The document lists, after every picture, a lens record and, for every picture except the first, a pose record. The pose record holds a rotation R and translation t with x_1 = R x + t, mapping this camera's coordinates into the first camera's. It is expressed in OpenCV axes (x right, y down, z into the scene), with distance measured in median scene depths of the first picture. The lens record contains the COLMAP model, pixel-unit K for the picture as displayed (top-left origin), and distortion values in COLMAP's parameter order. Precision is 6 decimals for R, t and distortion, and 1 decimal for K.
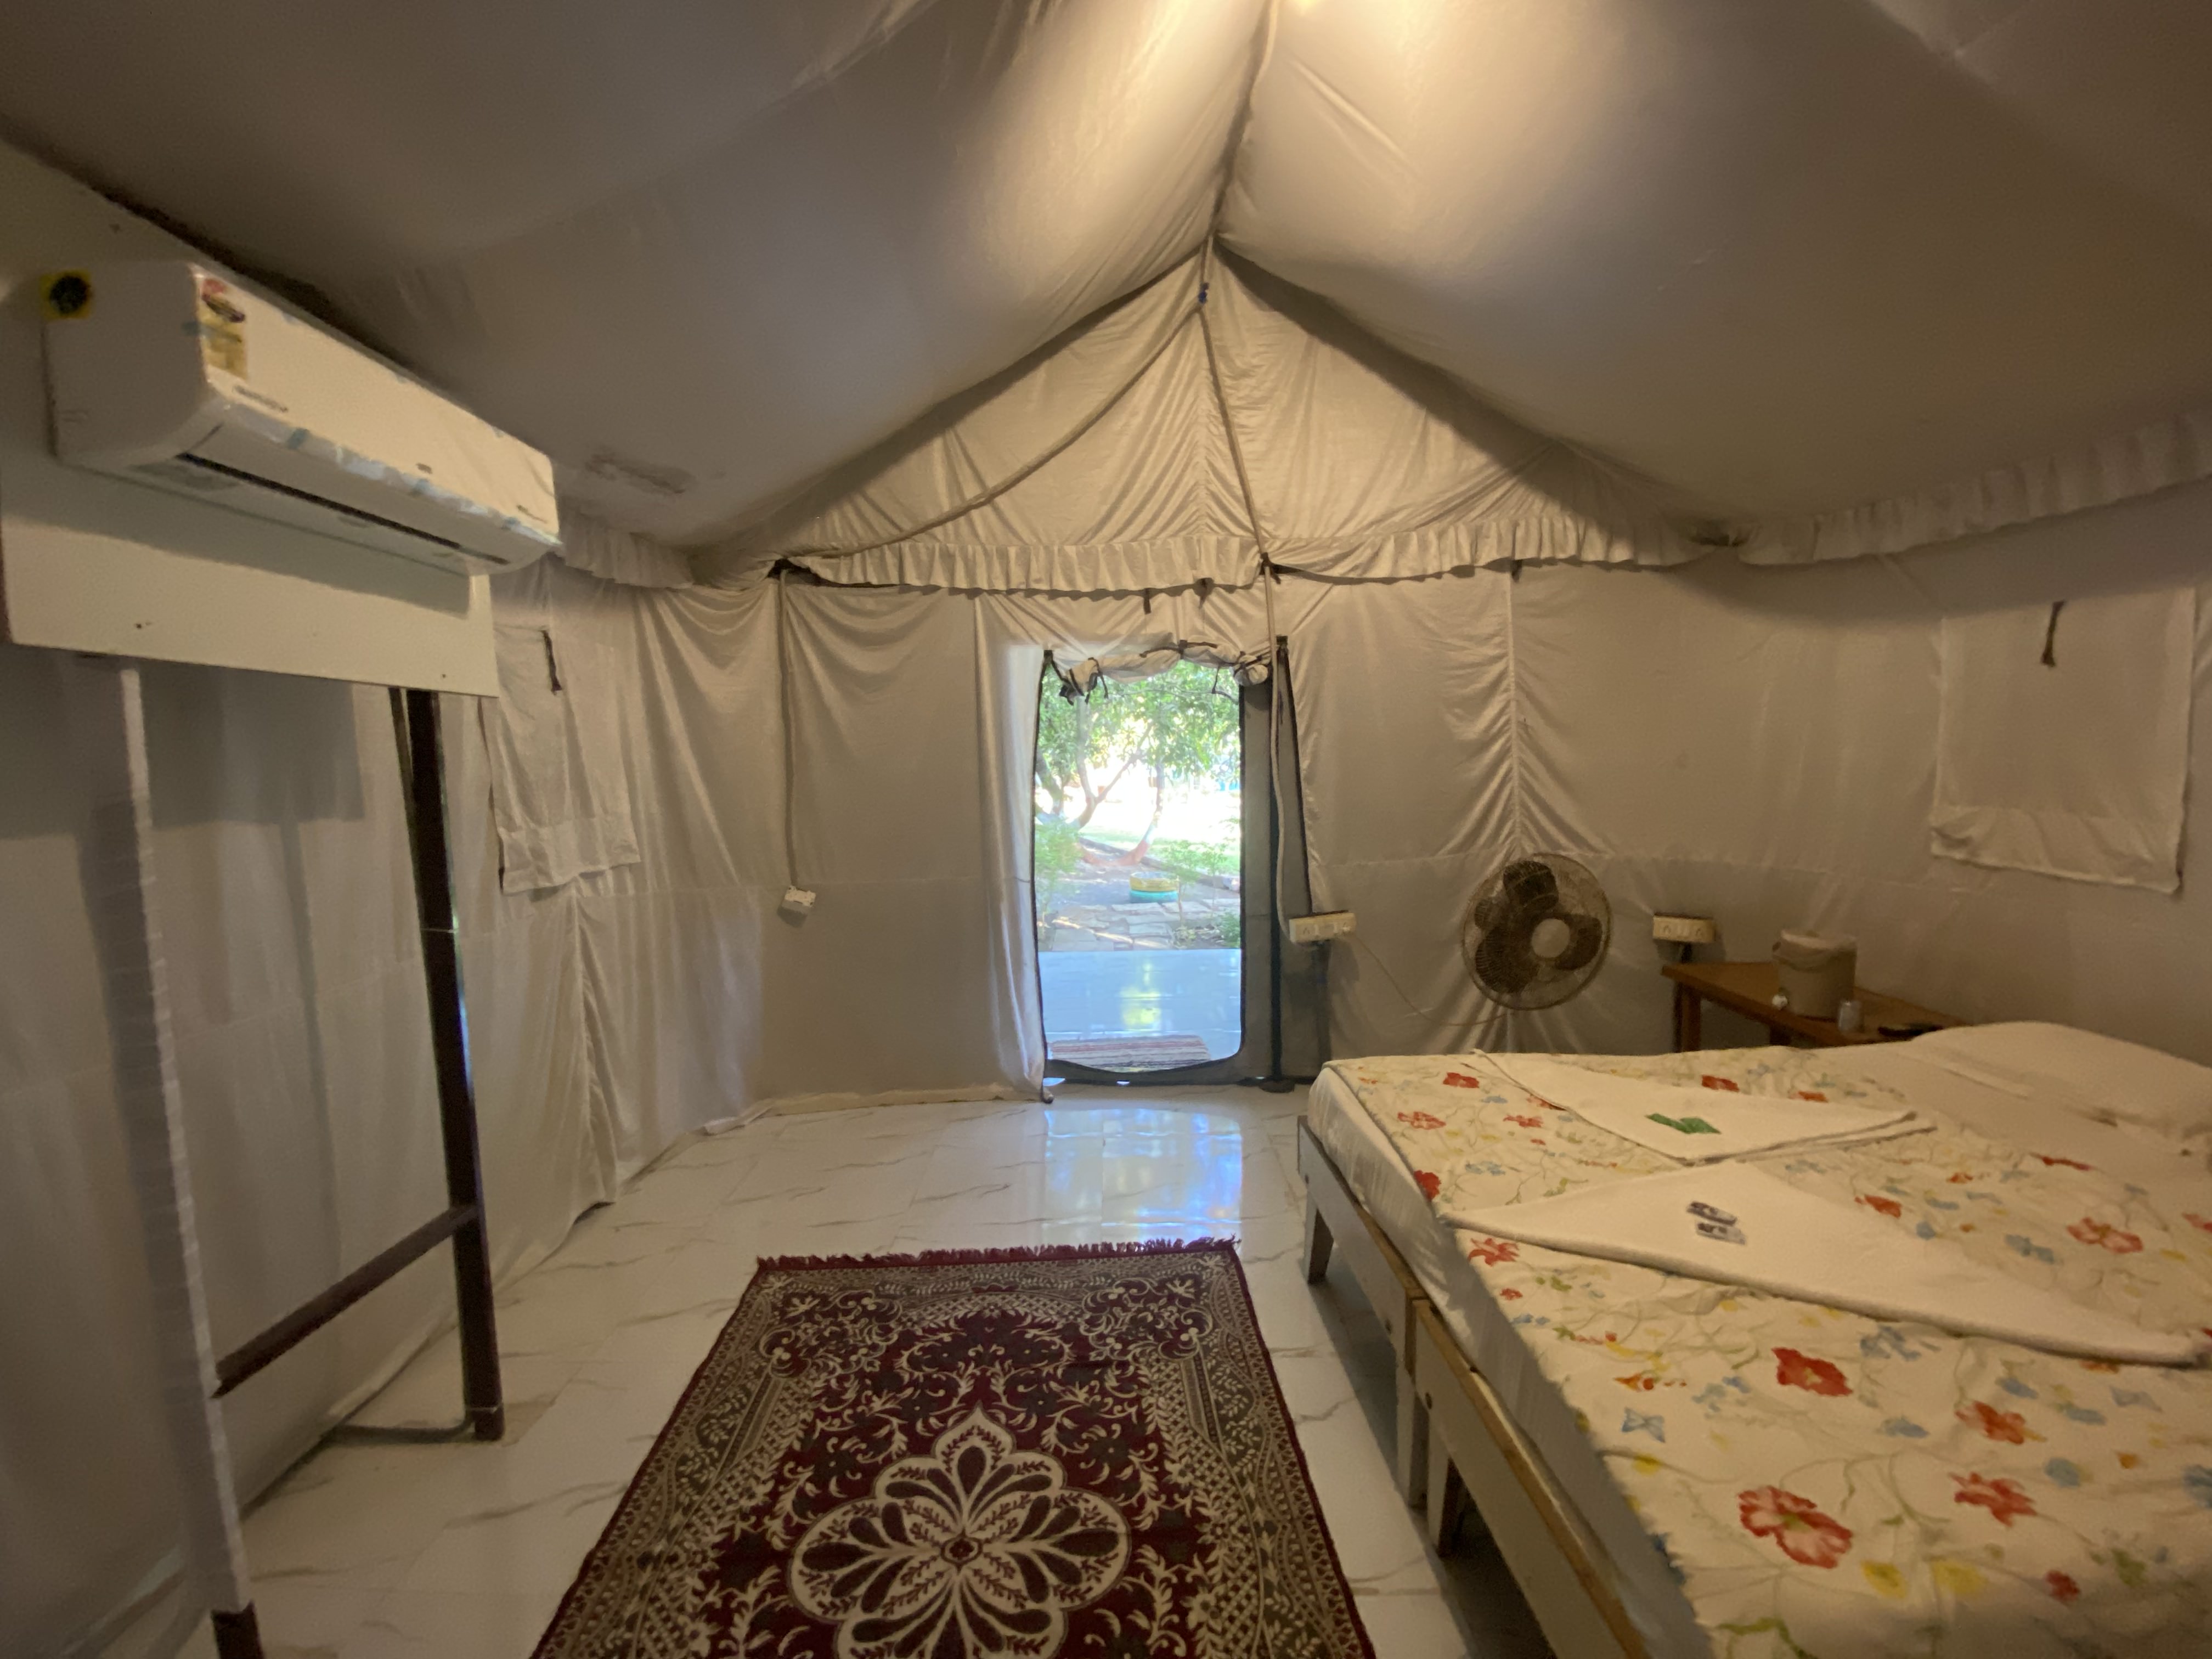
lens RADIAL K [[896.6, 0, 1106.8], [0, 896.6, 824.3], [0, 0, 1]] dist [0.031272, -0.024363]
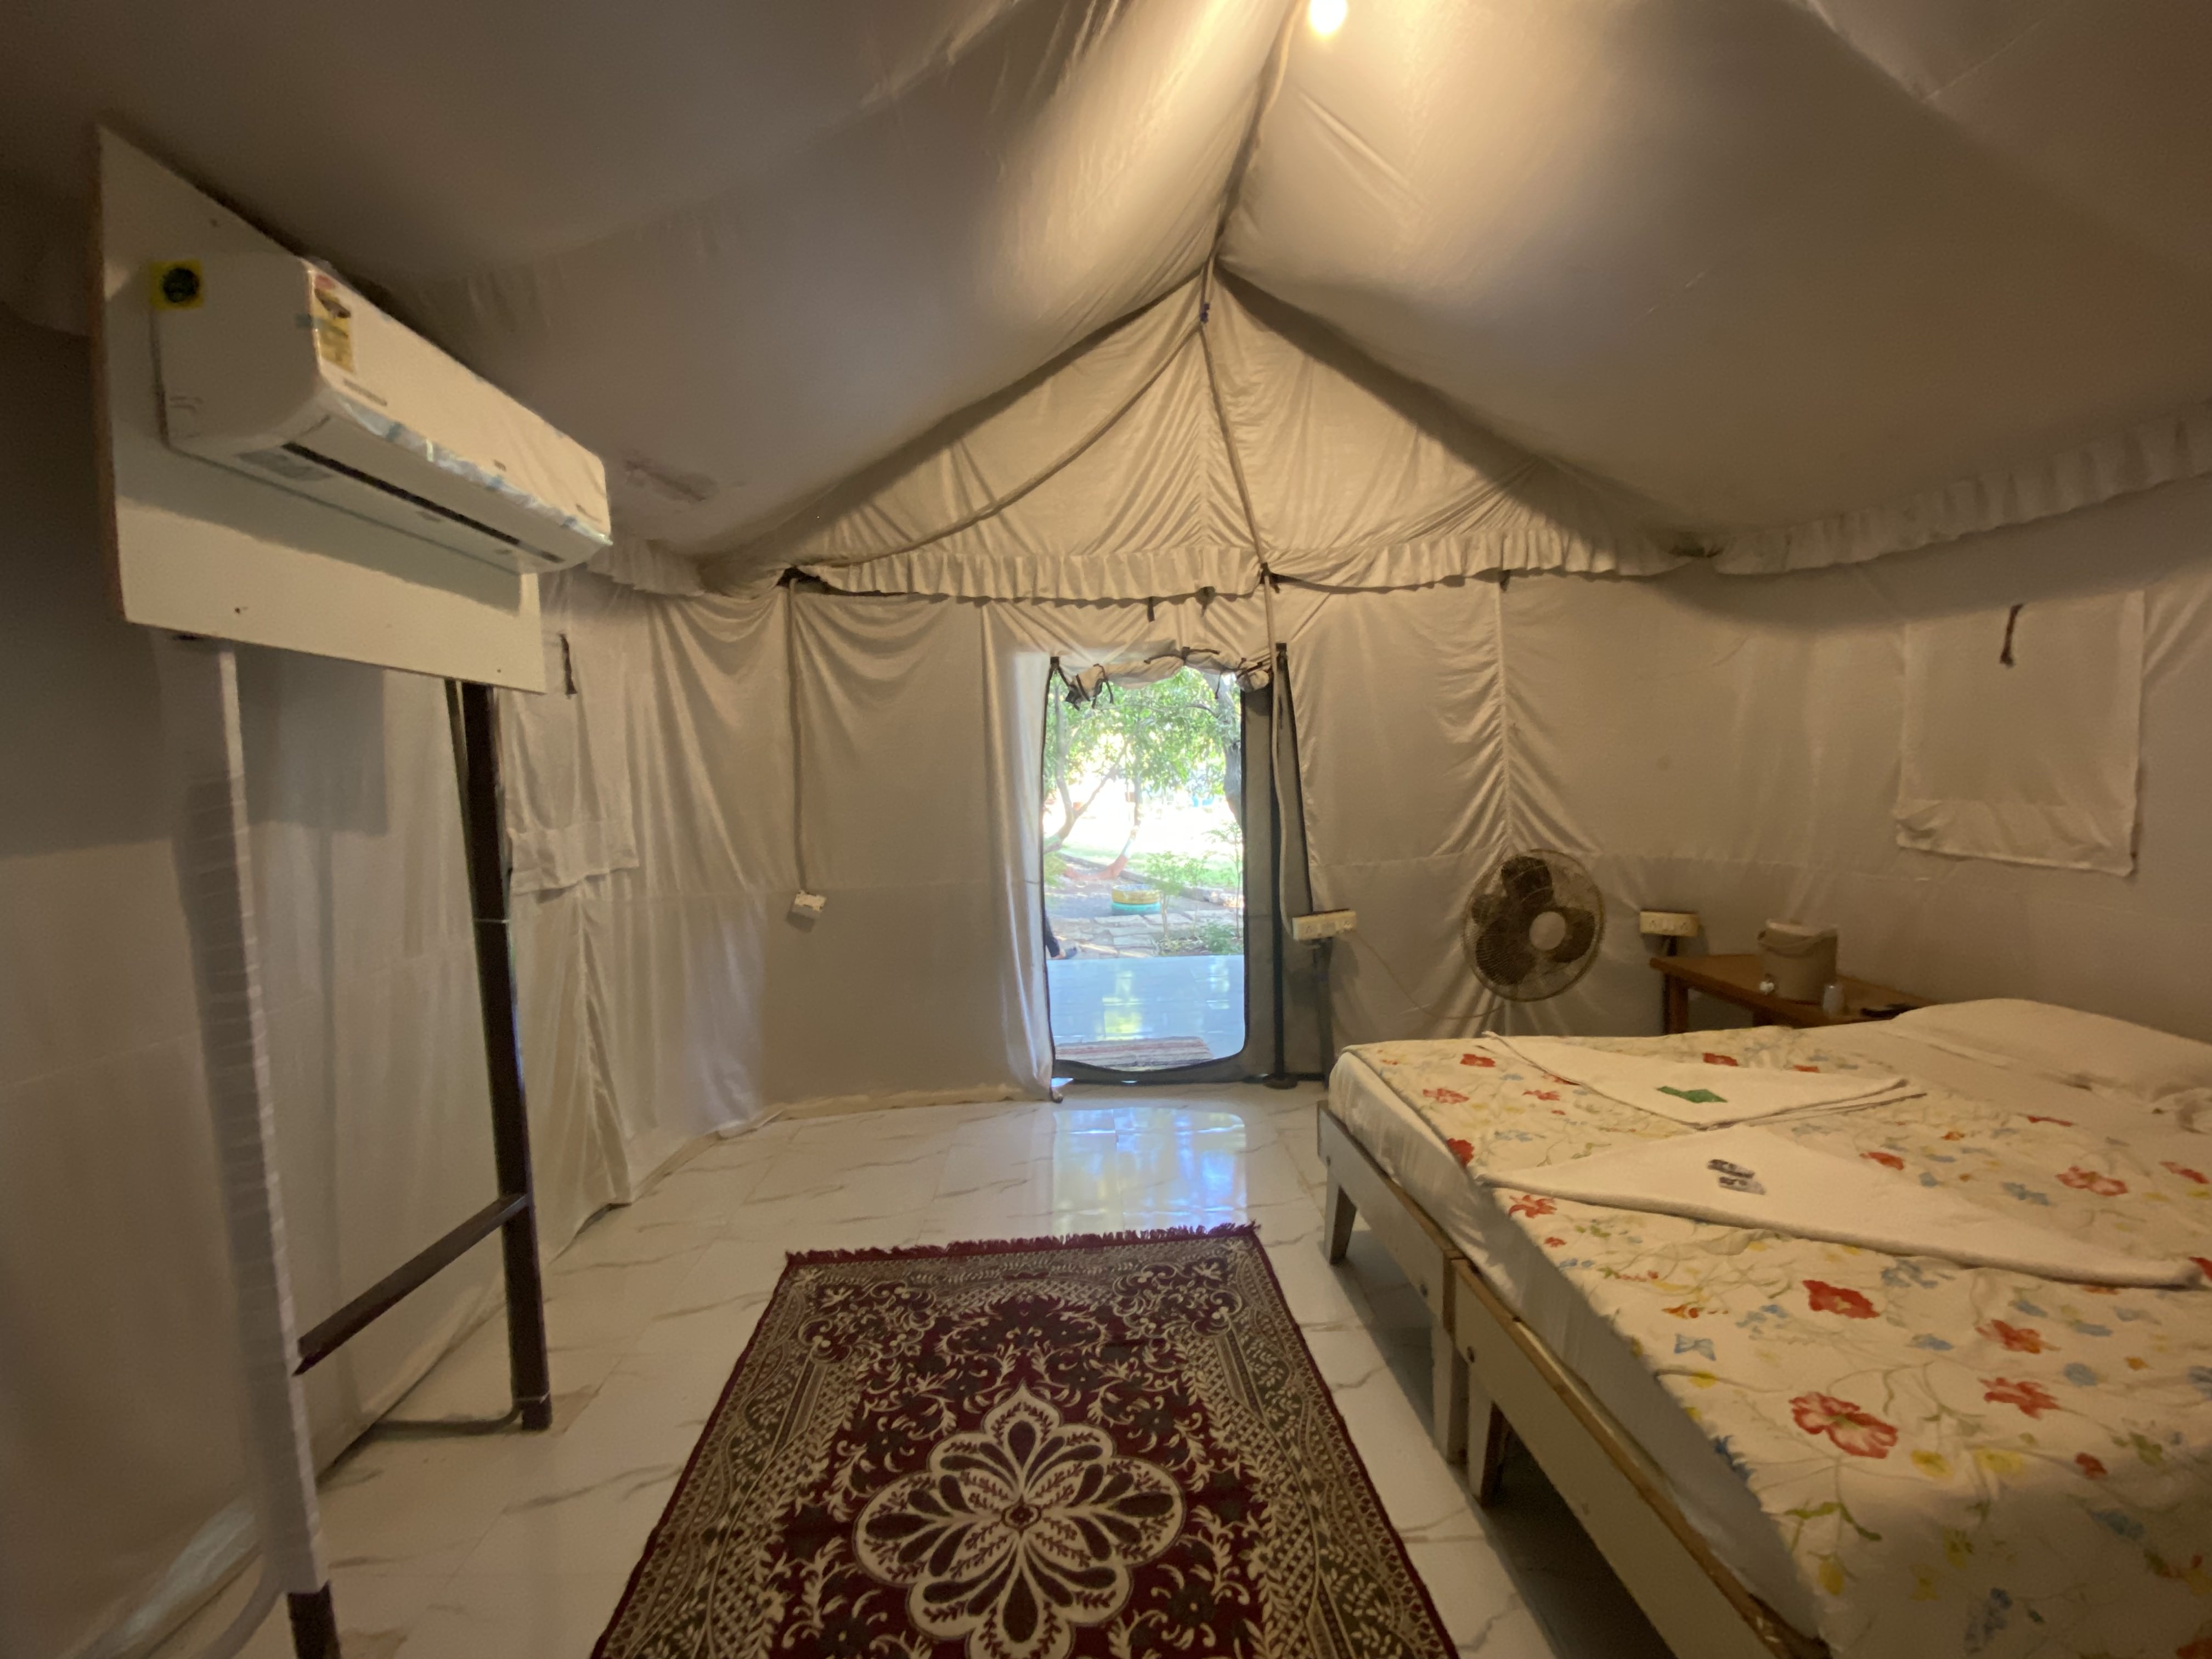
lens RADIAL K [[896.6, 0, 1106.8], [0, 896.6, 824.3], [0, 0, 1]] dist [0.031272, -0.024363]
pose [[0.999437, -0.007196, 0.032781, -0.061364], [0.007846, 0.999774, -0.019753, 0.026016], [-0.032632, 0.019999, 0.999267, -0.029688]]
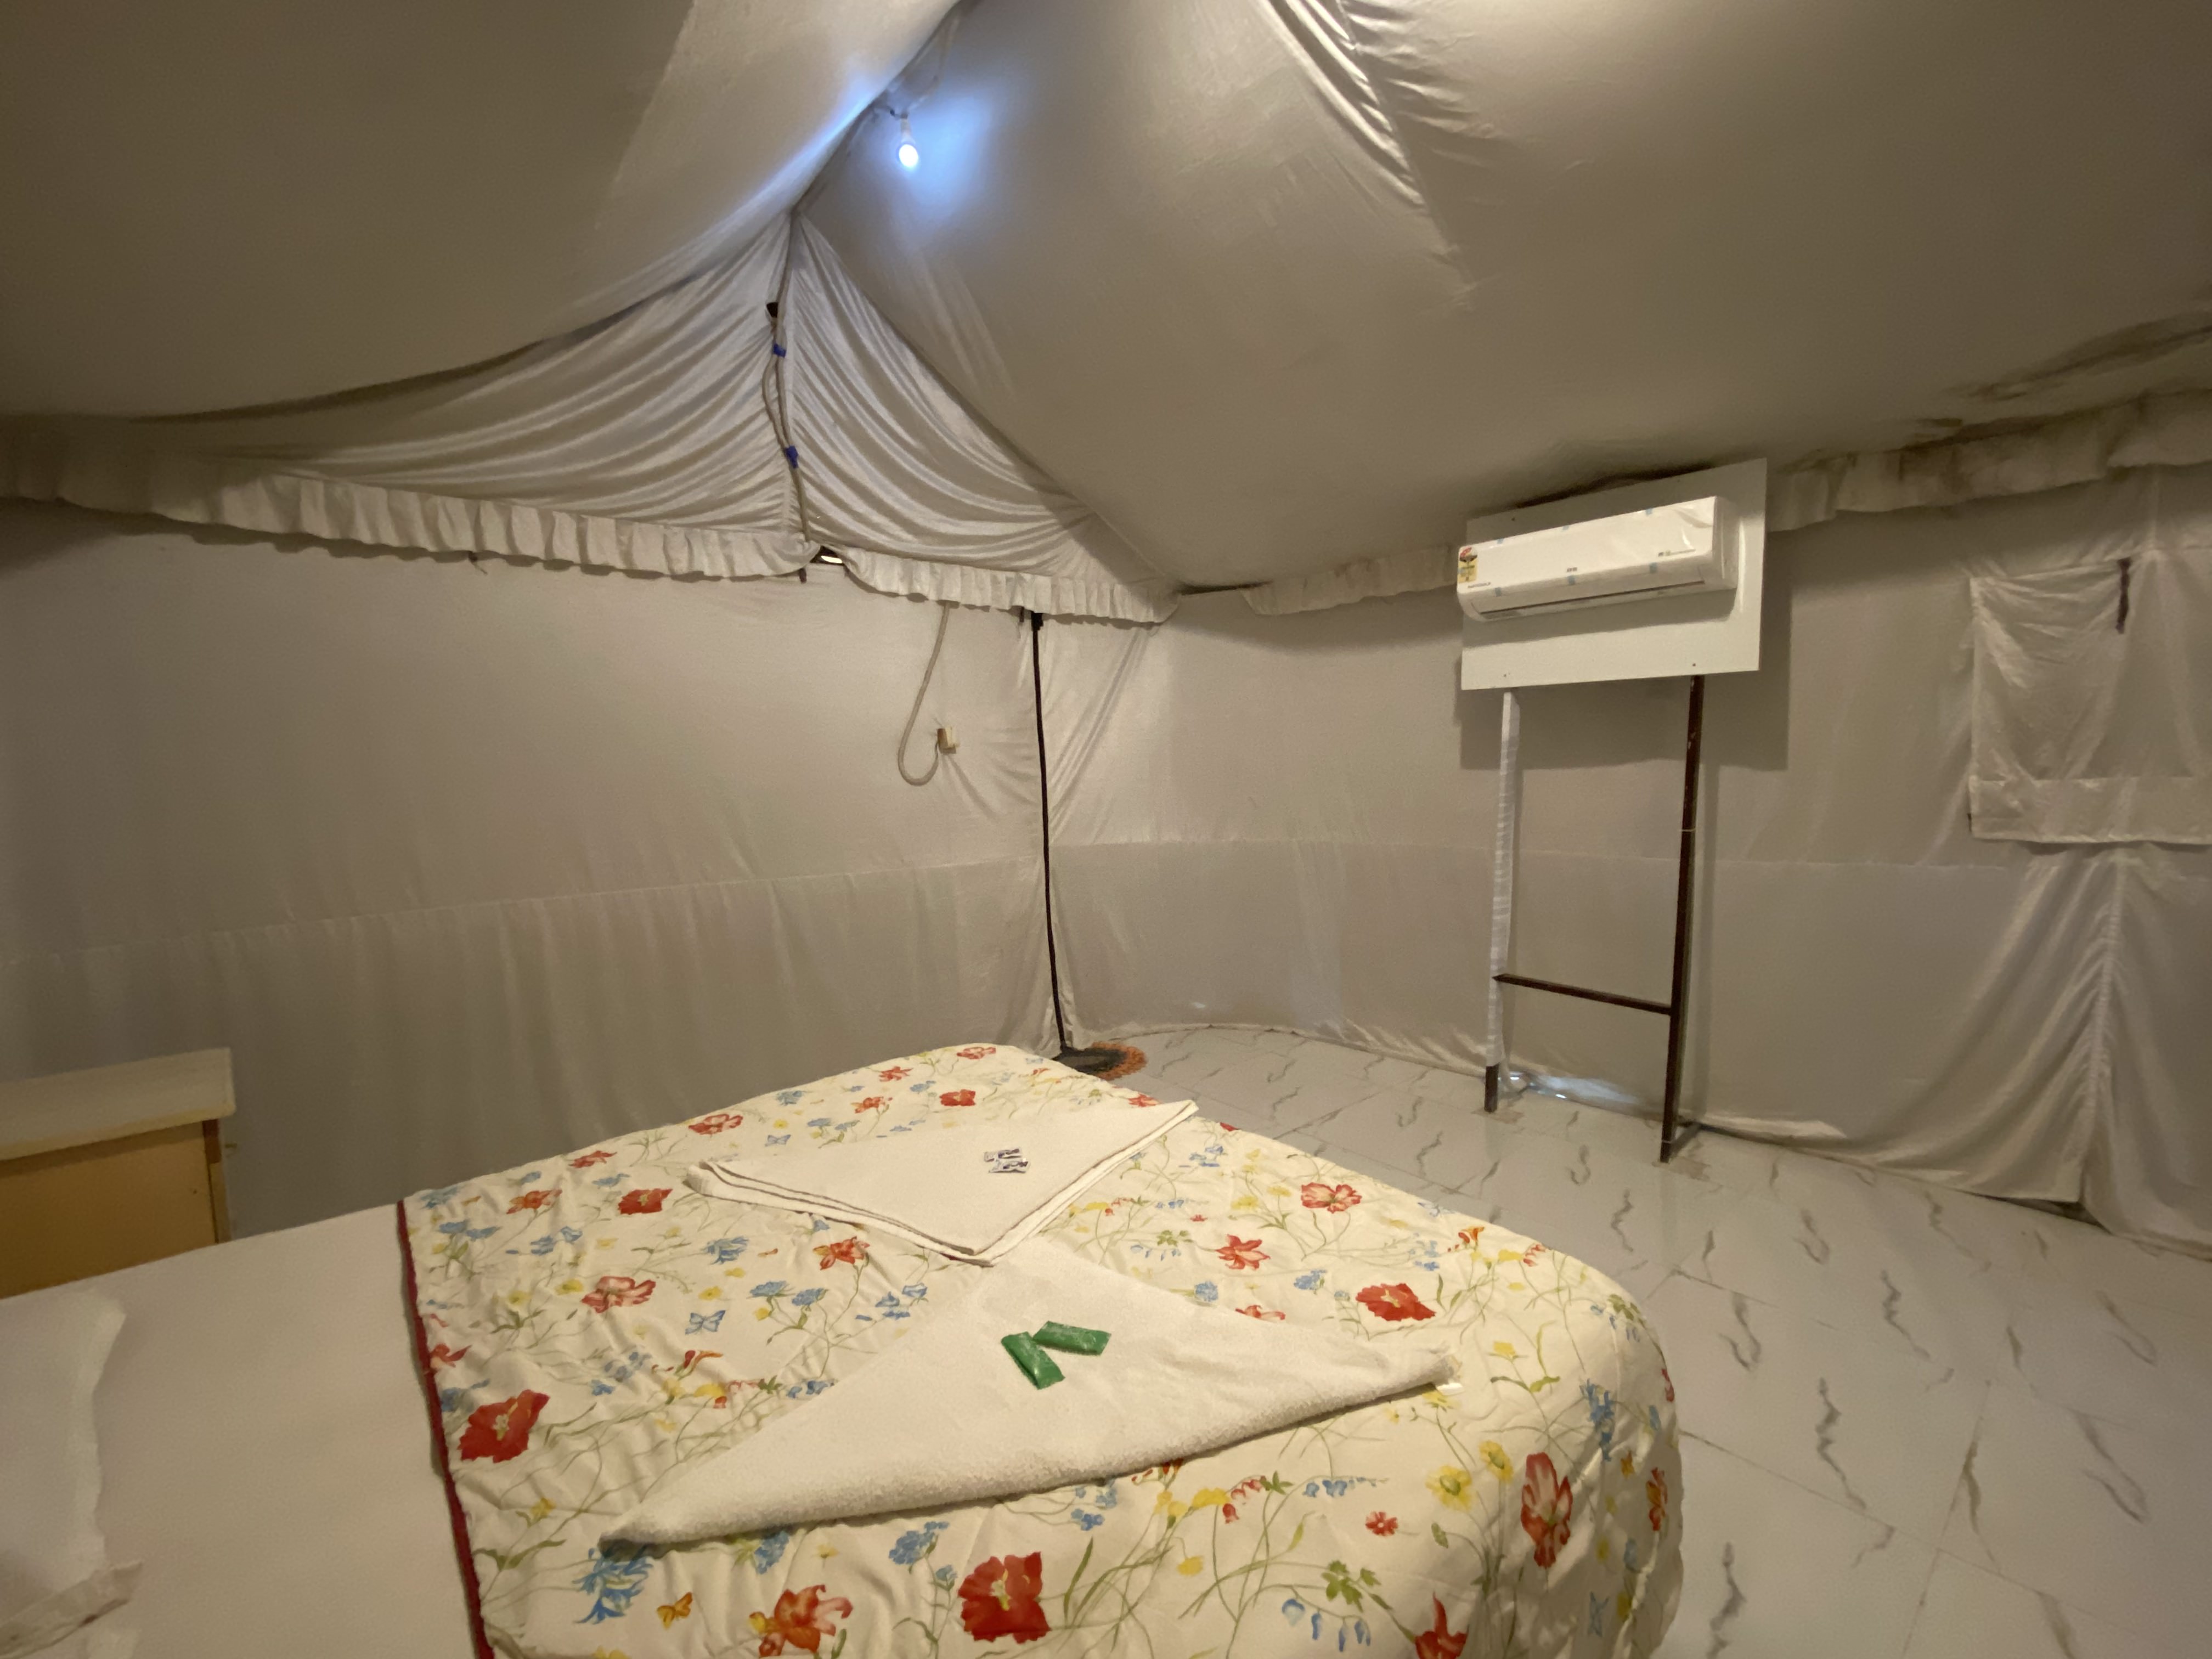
lens RADIAL K [[896.6, 0, 1106.8], [0, 896.6, 824.3], [0, 0, 1]] dist [0.031272, -0.024363]
pose [[-0.758359, 0.079809, -0.646933, 0.788304], [-0.014203, 0.990218, 0.138808, -0.072246], [0.651682, 0.114454, -0.749807, 1.159601]]
